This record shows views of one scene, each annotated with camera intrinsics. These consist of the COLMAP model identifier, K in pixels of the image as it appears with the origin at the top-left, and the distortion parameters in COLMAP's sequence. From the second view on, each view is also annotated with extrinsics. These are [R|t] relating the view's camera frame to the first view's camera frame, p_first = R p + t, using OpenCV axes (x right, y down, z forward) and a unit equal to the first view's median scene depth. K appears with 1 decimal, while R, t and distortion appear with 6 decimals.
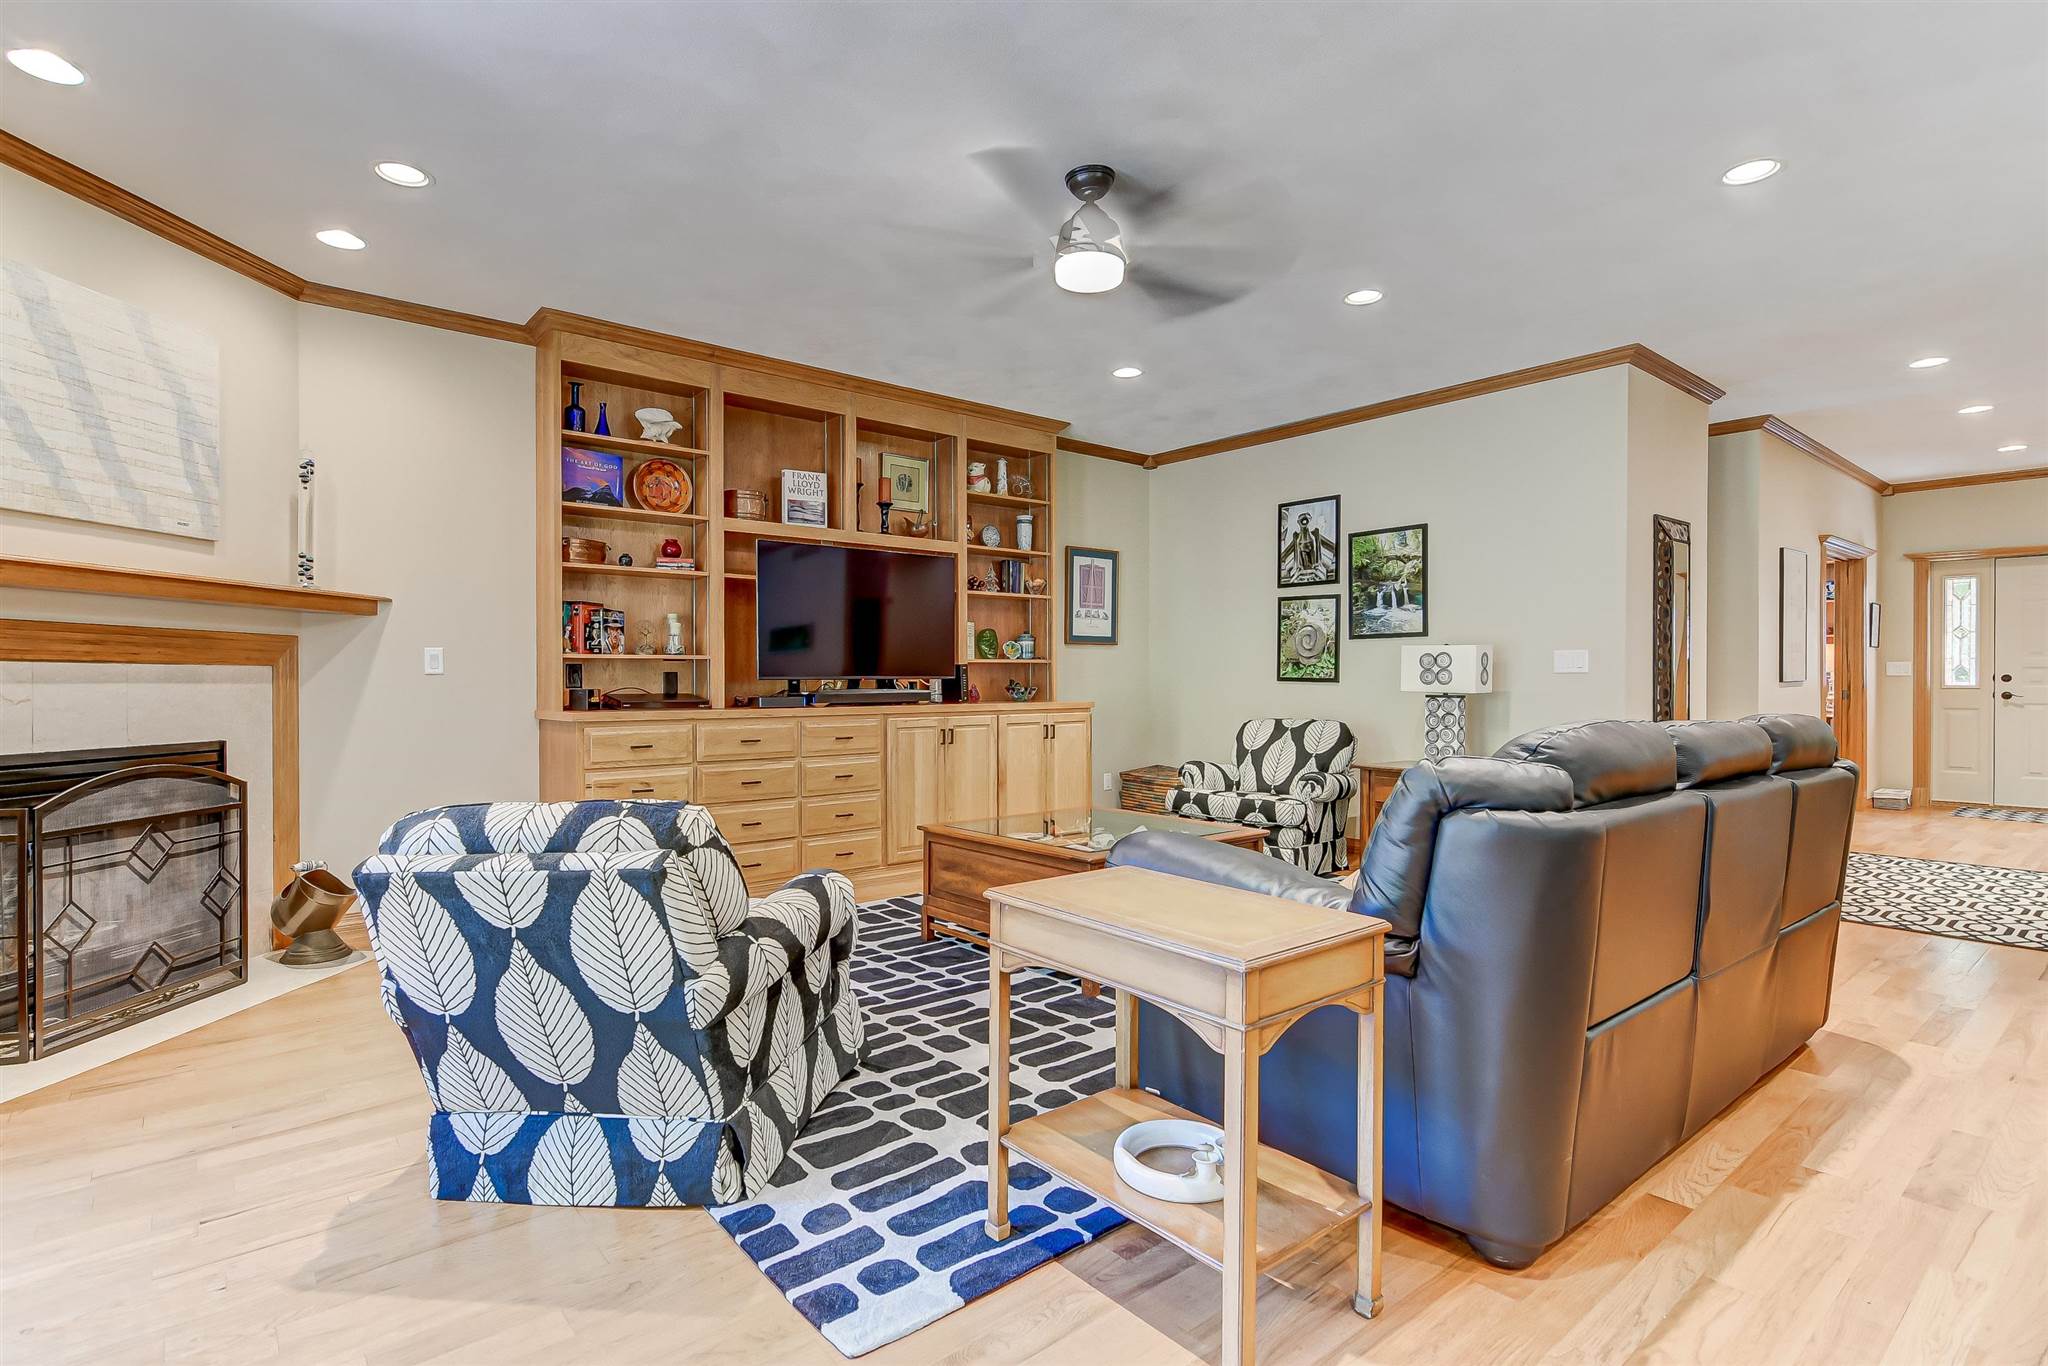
lens RADIAL K [[1021.6, 0, 981.5], [0, 1021.6, 672.2], [0, 0, 1]] dist [0.007145, -0.003477]
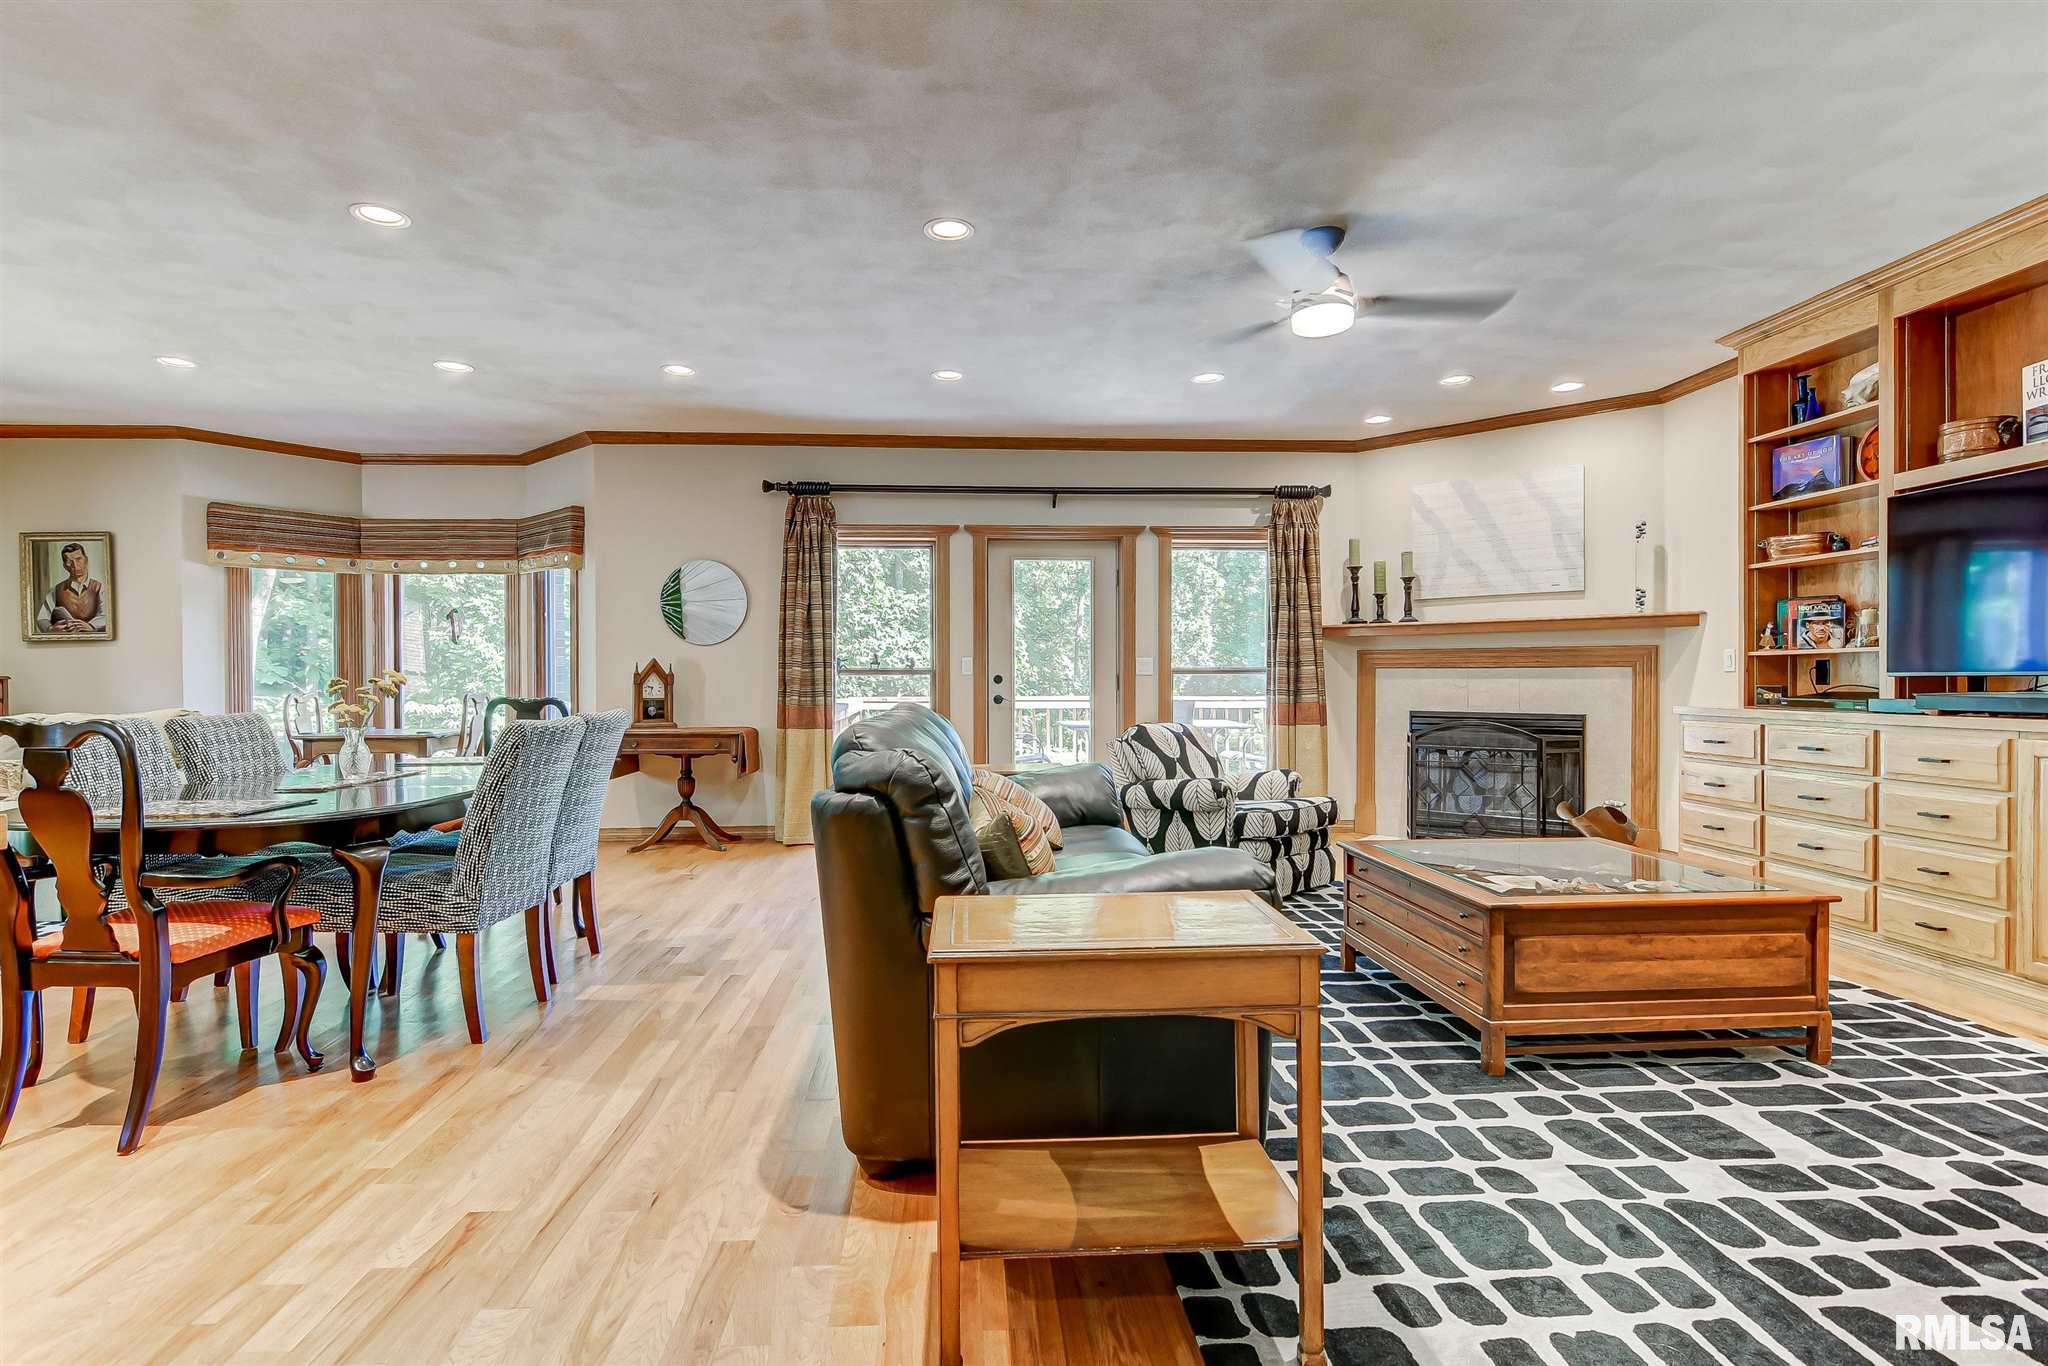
lens RADIAL K [[1021.6, 0, 1035.0], [0, 1021.6, 691.5], [0, 0, 1]] dist [0.007145, -0.003477]
pose [[-0.567174, 0.005206, -0.823581, 1.015327], [0.000493, 0.999982, 0.005982, 0.019390], [0.823598, 0.002987, -0.567167, 1.147062]]
